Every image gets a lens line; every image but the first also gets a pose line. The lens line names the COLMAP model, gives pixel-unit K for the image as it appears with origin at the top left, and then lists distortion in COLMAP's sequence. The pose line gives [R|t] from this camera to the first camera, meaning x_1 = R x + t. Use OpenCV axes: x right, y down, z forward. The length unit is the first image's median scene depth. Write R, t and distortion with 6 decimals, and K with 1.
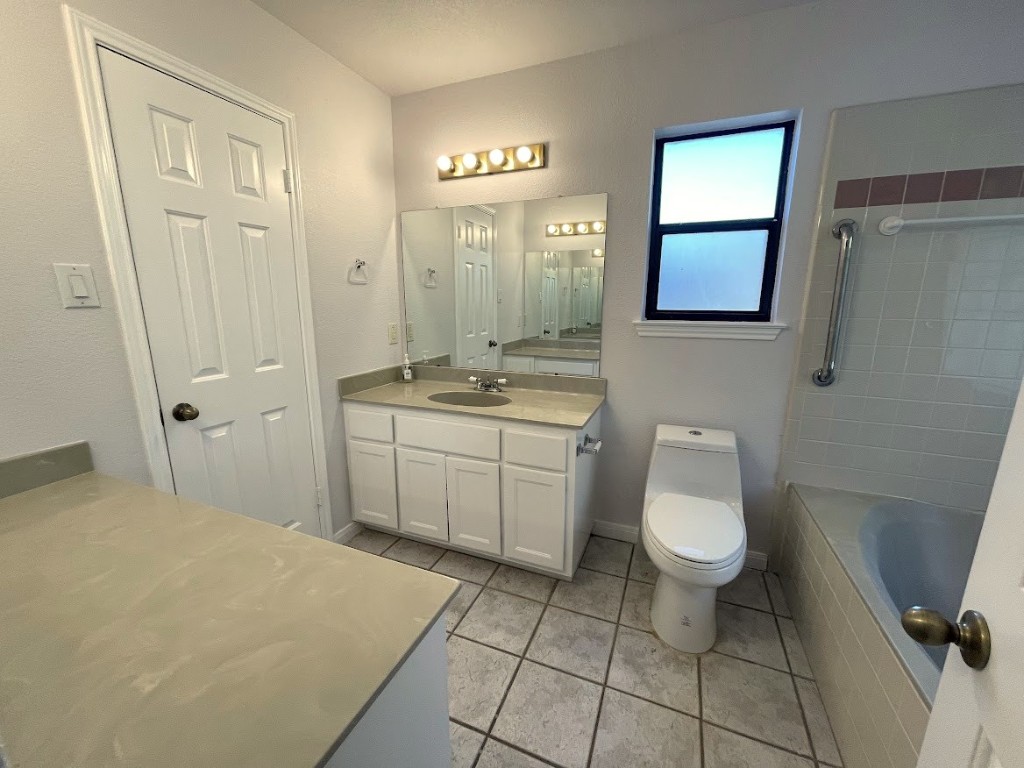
lens RADIAL K [[413.6, 0, 510.5], [0, 413.6, 383.4], [0, 0, 1]] dist [0.001065, 0.000203]
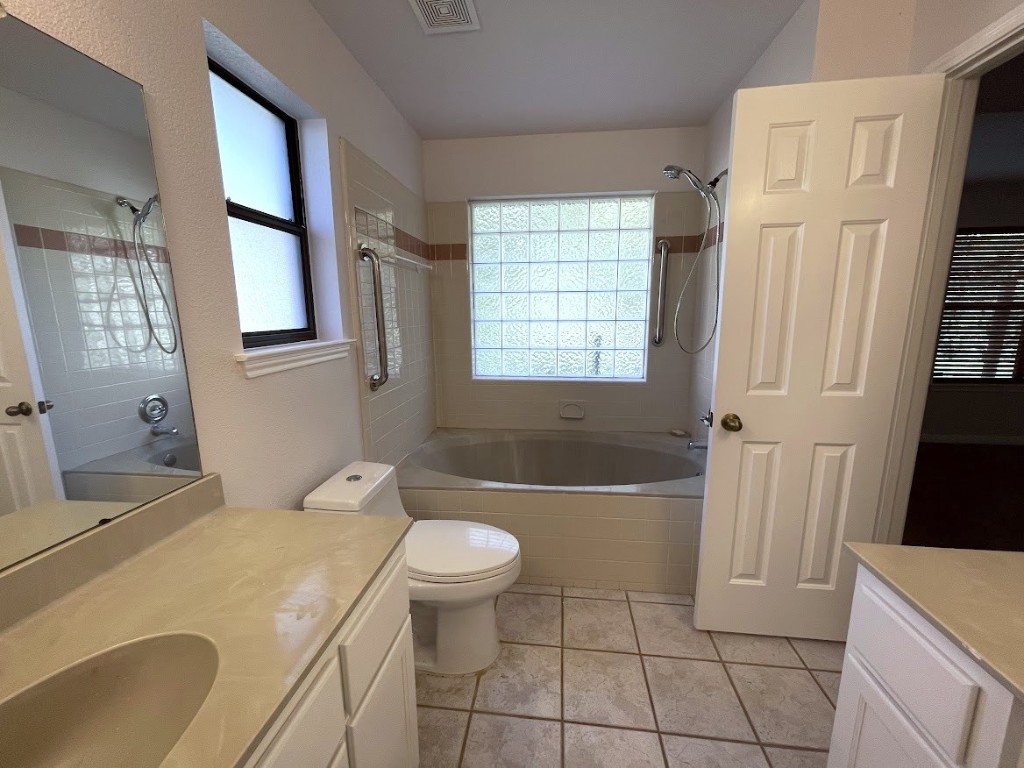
lens RADIAL K [[413.6, 0, 511.8], [0, 413.6, 385.6], [0, 0, 1]] dist [0.001065, 0.000203]
pose [[-0.262951, -0.178213, 0.948207, -0.472775], [0.196557, 0.952286, 0.233487, -0.230392], [-0.944575, 0.247773, -0.215376, 1.054222]]
